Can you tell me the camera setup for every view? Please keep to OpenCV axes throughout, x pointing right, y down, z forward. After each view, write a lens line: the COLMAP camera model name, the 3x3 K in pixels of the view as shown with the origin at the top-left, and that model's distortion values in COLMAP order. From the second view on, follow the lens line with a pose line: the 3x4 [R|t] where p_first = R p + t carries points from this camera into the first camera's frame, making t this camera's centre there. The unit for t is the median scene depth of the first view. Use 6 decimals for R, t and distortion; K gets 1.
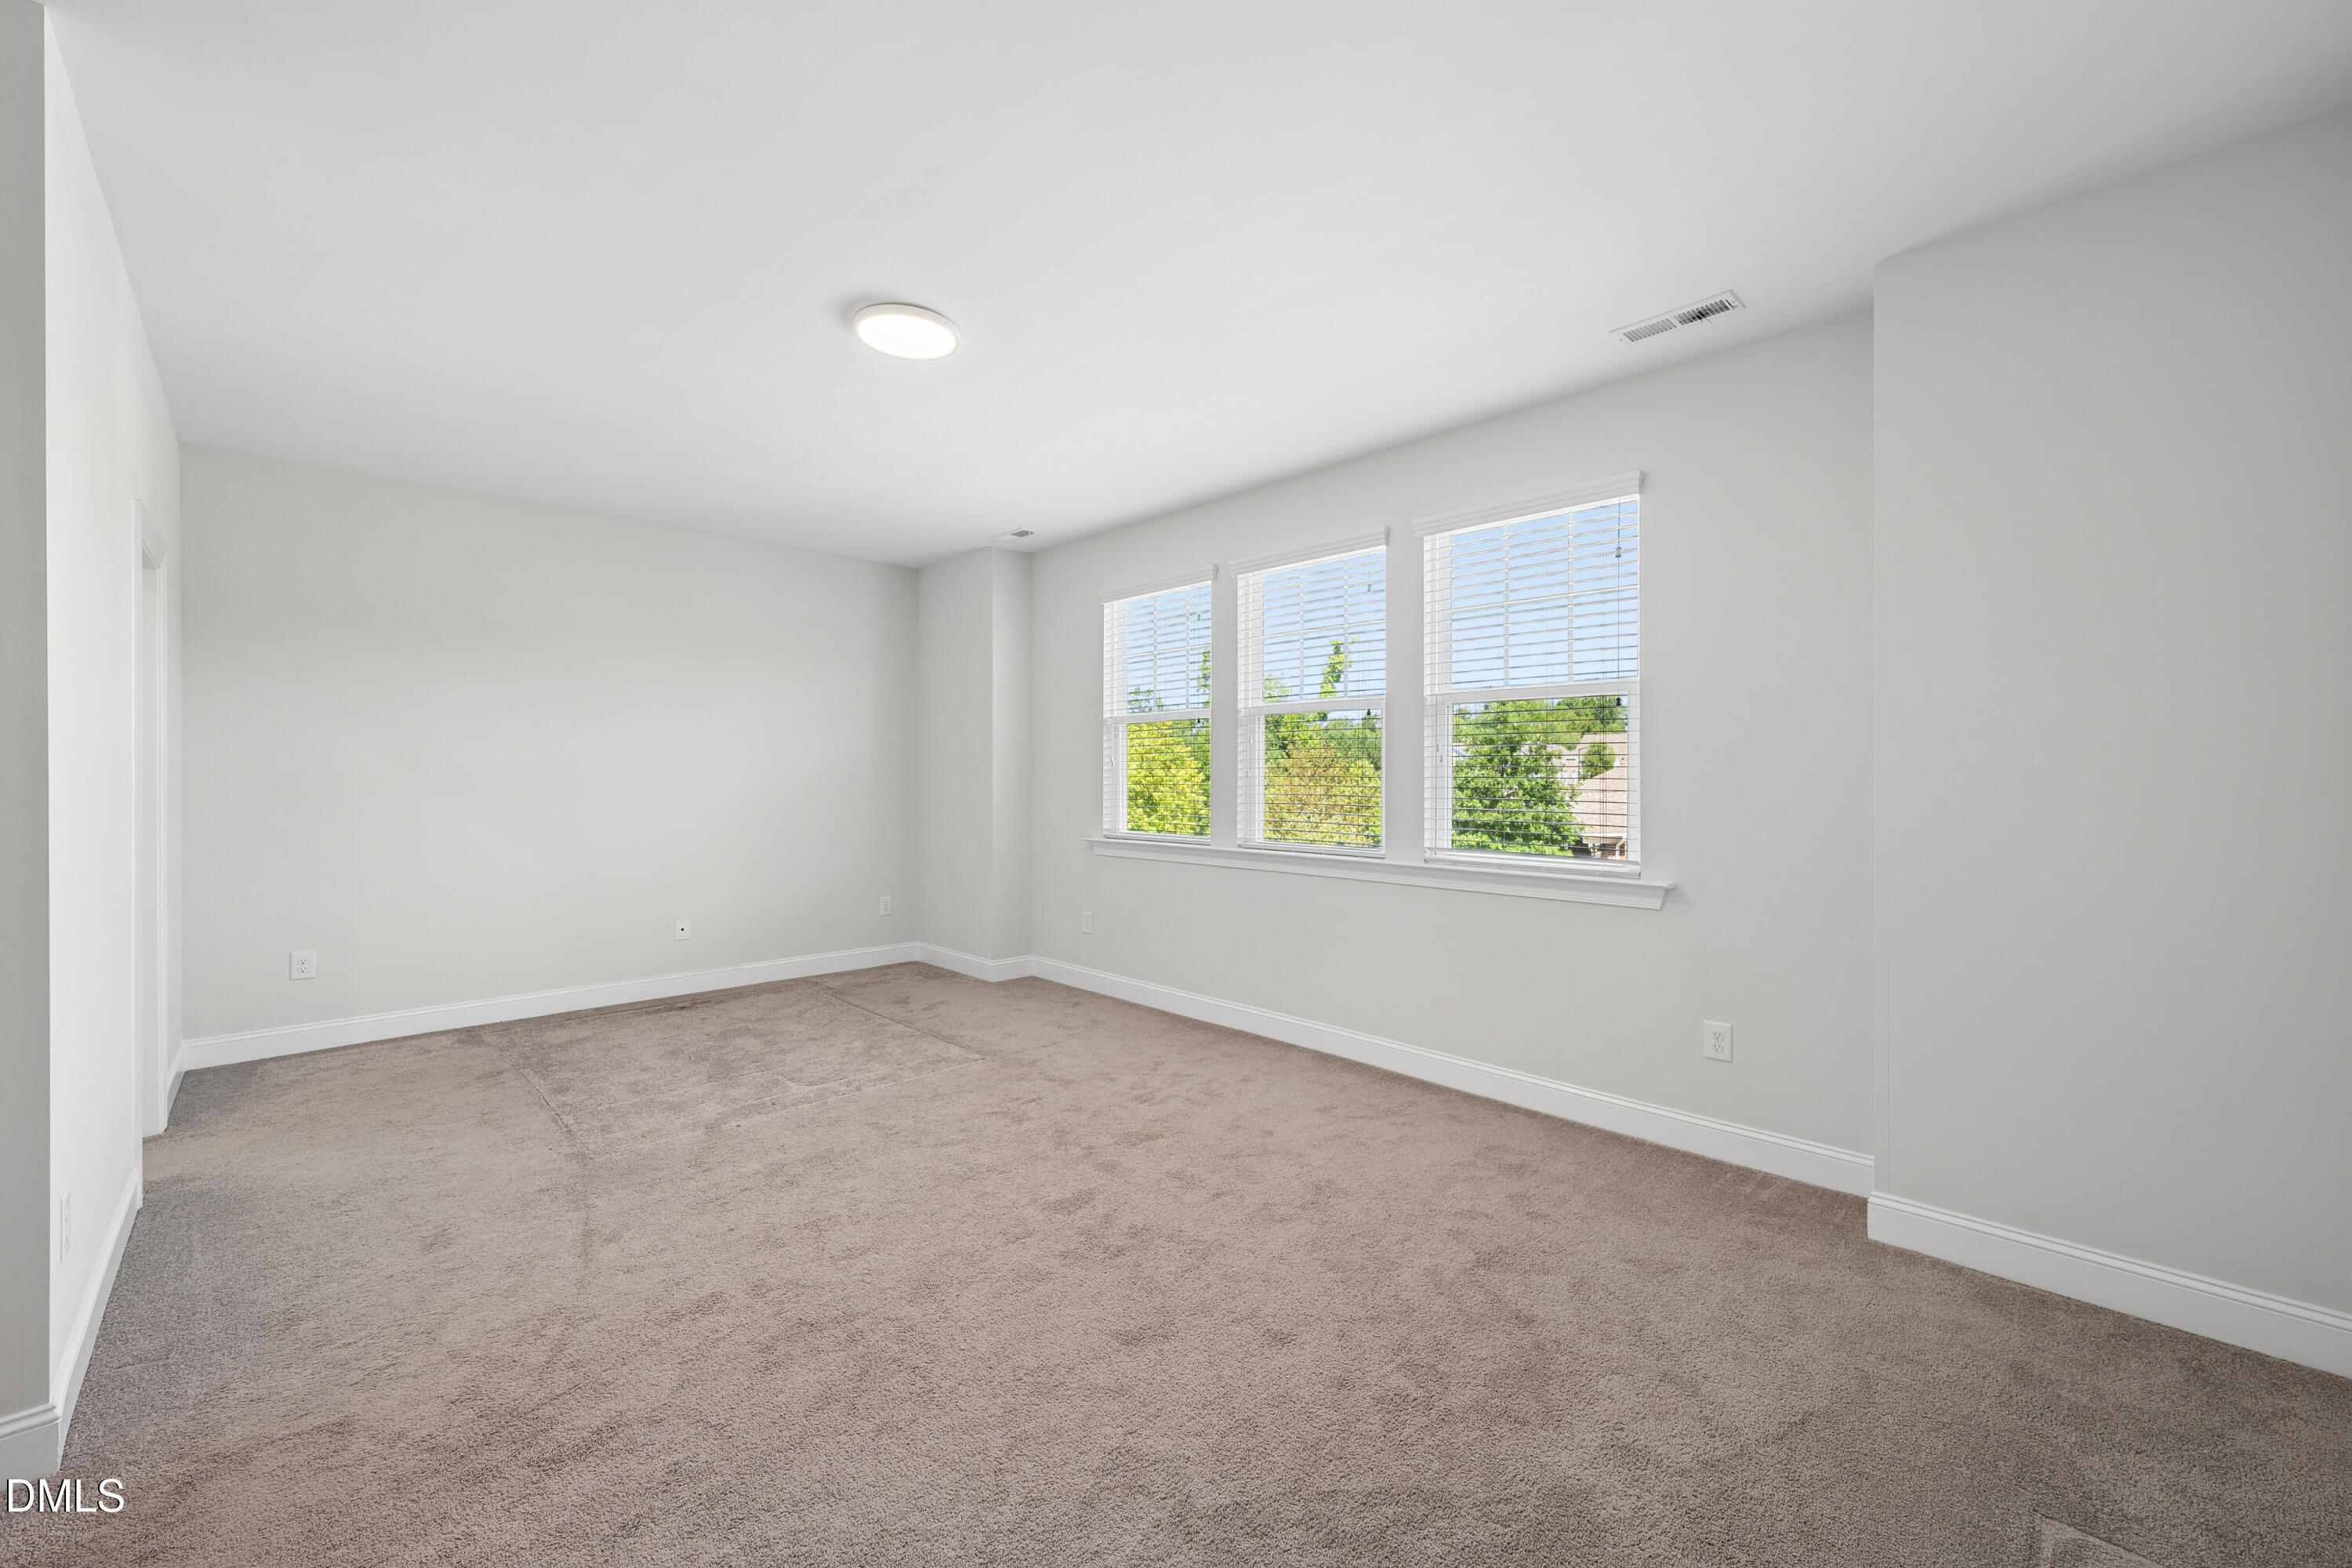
lens RADIAL K [[928.0, 0, 1170.8], [0, 928.0, 777.5], [0, 0, 1]] dist [-0.001567, -0.000010]
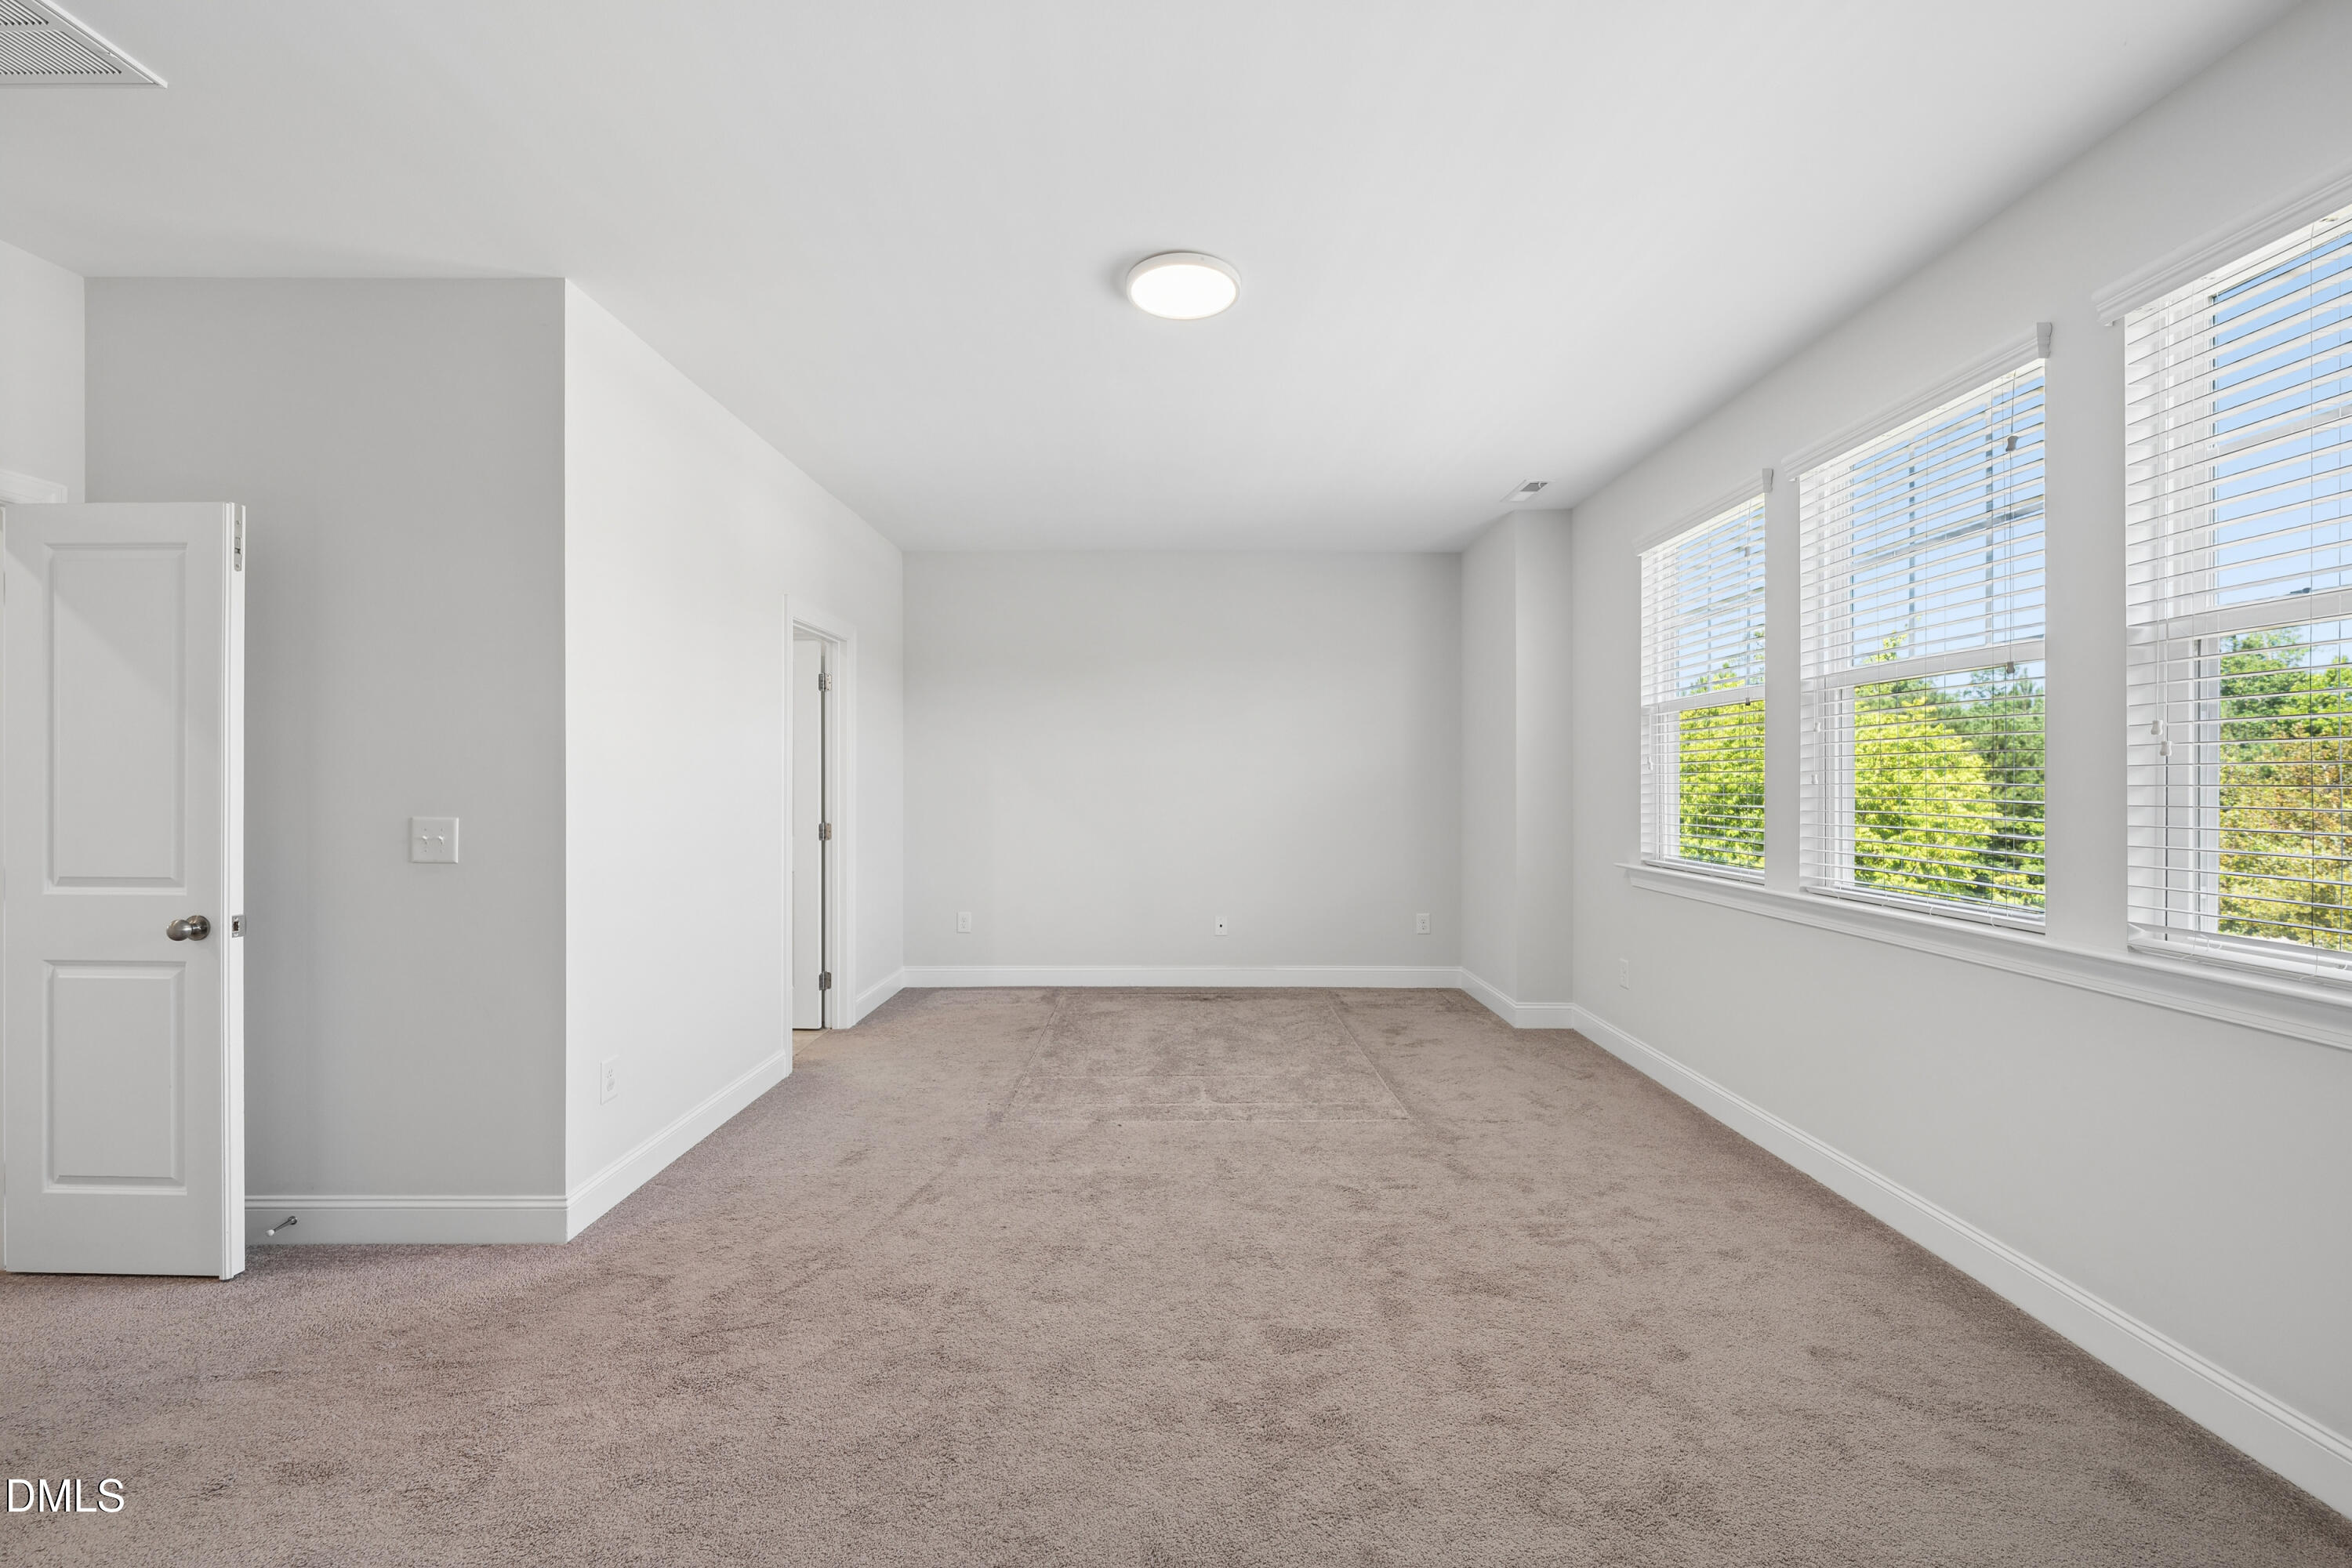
lens RADIAL K [[928.0, 0, 1168.3], [0, 928.0, 784.7], [0, 0, 1]] dist [-0.001567, -0.000010]
pose [[0.719707, 0.002363, -0.694274, 0.246625], [-0.001936, 0.999997, 0.001397, -0.000614], [0.694275, 0.000339, 0.719710, 0.264949]]
